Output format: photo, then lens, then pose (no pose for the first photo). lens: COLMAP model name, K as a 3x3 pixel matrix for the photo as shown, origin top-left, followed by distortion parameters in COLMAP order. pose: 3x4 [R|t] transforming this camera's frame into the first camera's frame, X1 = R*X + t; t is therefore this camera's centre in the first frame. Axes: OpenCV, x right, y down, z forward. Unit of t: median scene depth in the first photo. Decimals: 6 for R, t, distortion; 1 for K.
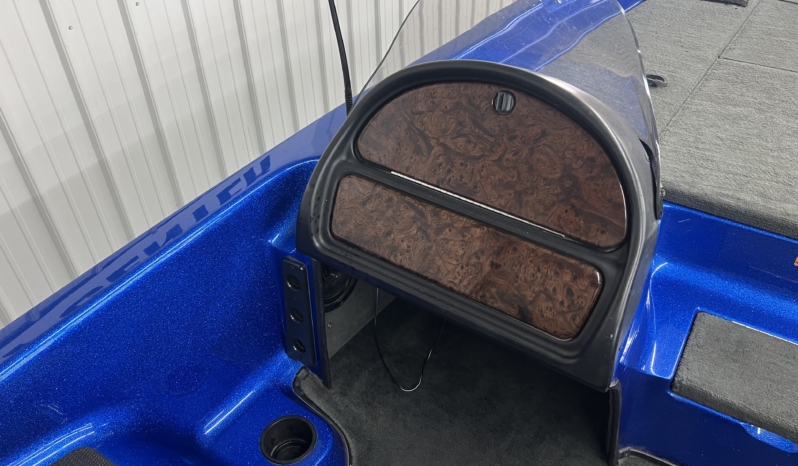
lens RADIAL K [[623.2, 0, 398.0], [0, 623.2, 236.3], [0, 0, 1]] dist [0.041742, -0.067338]
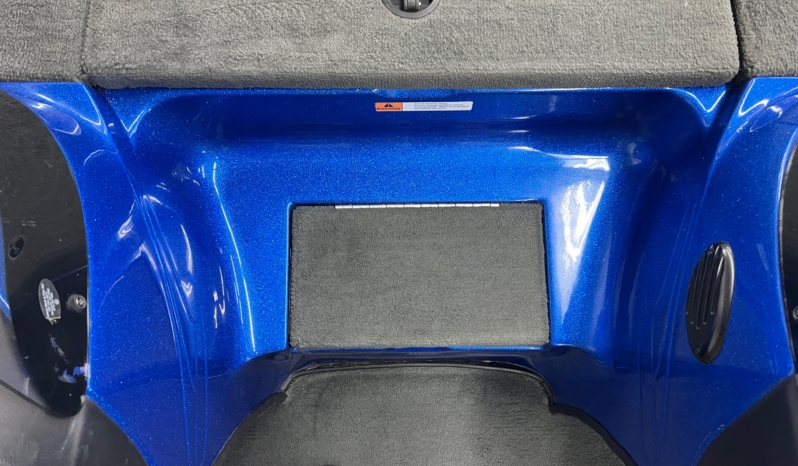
lens RADIAL K [[623.2, 0, 398.0], [0, 623.2, 236.3], [0, 0, 1]] dist [0.041742, -0.067338]
pose [[0.839174, -0.530750, 0.118712, 0.544352], [0.332634, 0.673563, 0.660052, -0.317520], [-0.430282, -0.514410, 0.741781, 0.470835]]
